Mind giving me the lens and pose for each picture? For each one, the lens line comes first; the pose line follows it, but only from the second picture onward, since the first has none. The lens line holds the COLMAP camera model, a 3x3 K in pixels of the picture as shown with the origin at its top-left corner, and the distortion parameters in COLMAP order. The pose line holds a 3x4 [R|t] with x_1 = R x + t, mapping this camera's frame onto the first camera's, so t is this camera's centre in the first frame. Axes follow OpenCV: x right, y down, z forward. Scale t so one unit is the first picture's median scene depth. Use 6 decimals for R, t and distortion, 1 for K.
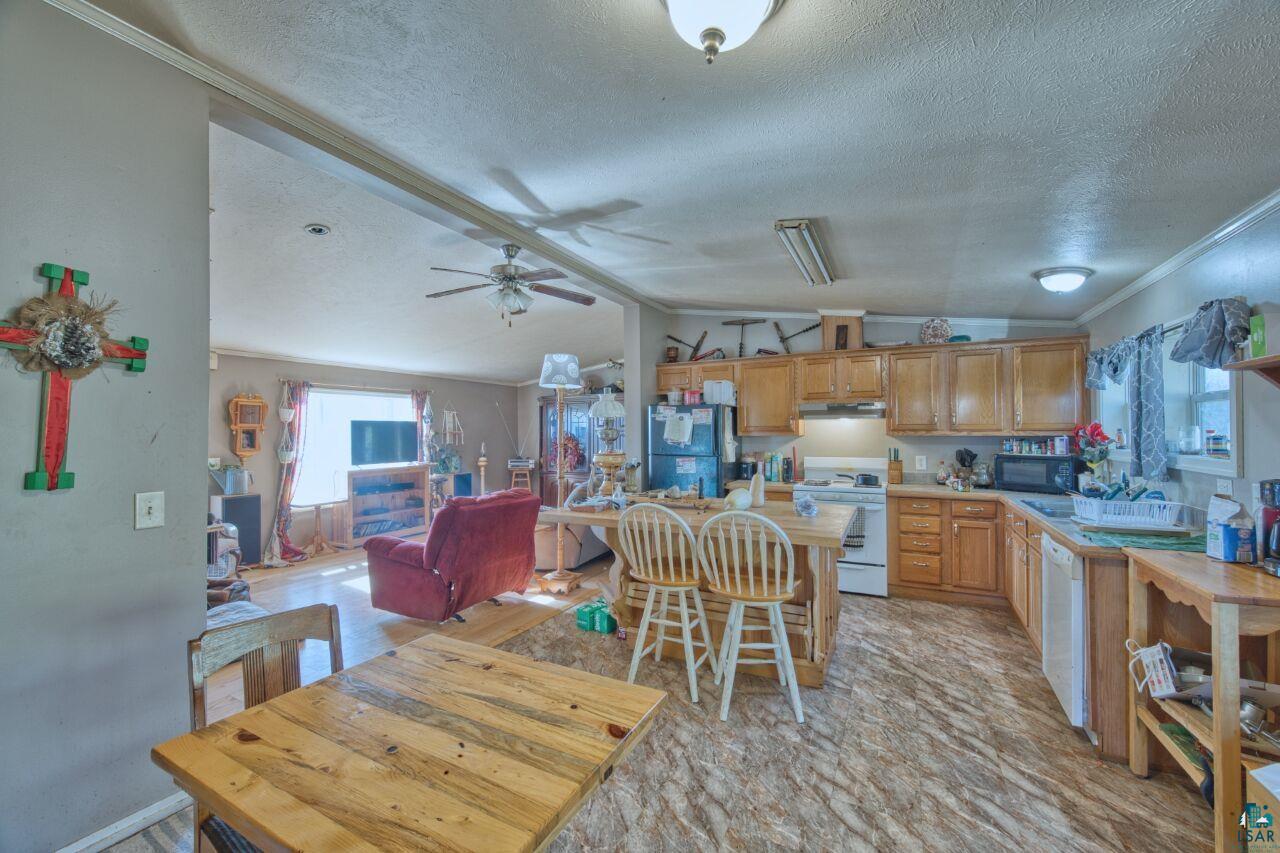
lens RADIAL K [[512.5, 0, 641.8], [0, 512.5, 427.4], [0, 0, 1]] dist [-0.013962, -0.008222]
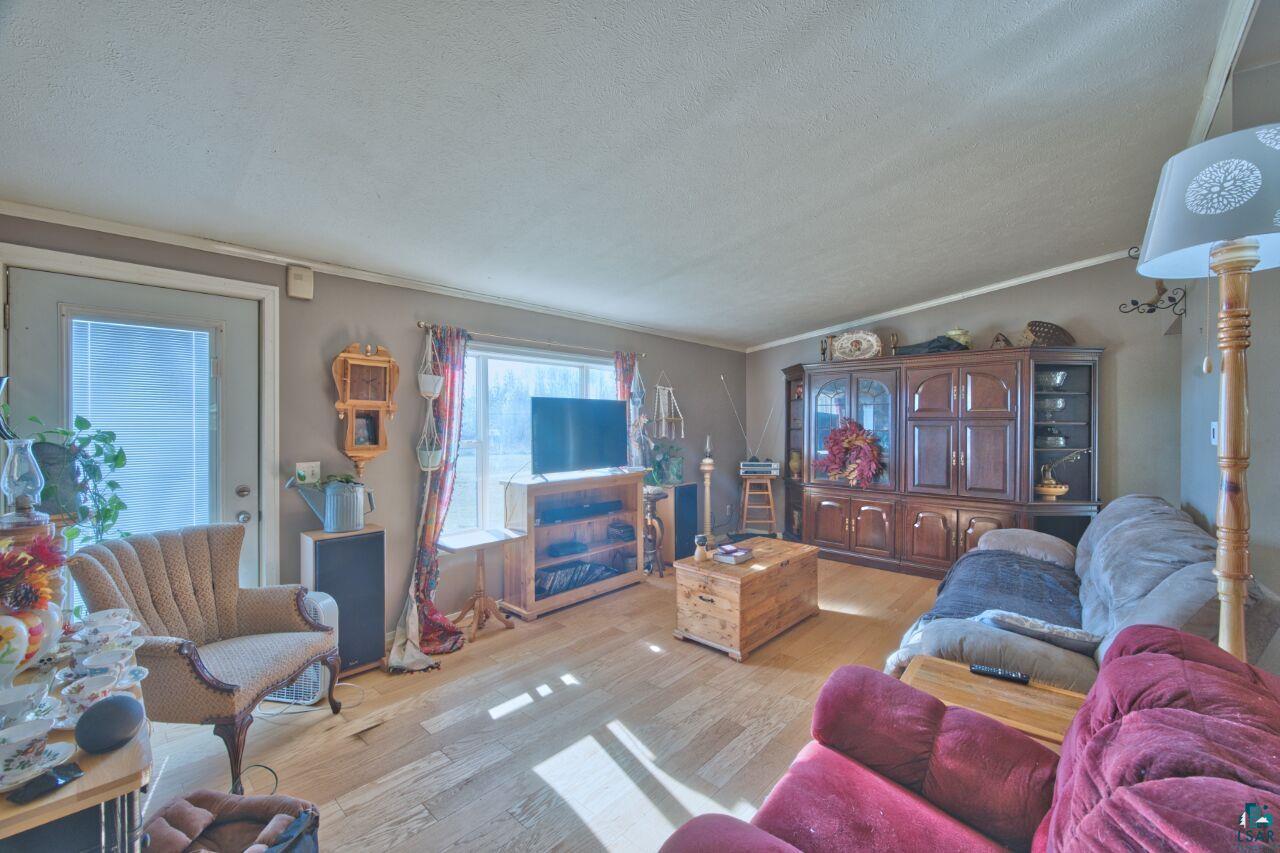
lens RADIAL K [[512.5, 0, 641.8], [0, 512.5, 427.4], [0, 0, 1]] dist [-0.013962, -0.008222]
pose [[0.963997, 0.007187, -0.265814, -0.389202], [-0.002423, 0.999831, 0.018244, 0.013333], [0.265900, -0.016943, 0.963852, 0.622435]]
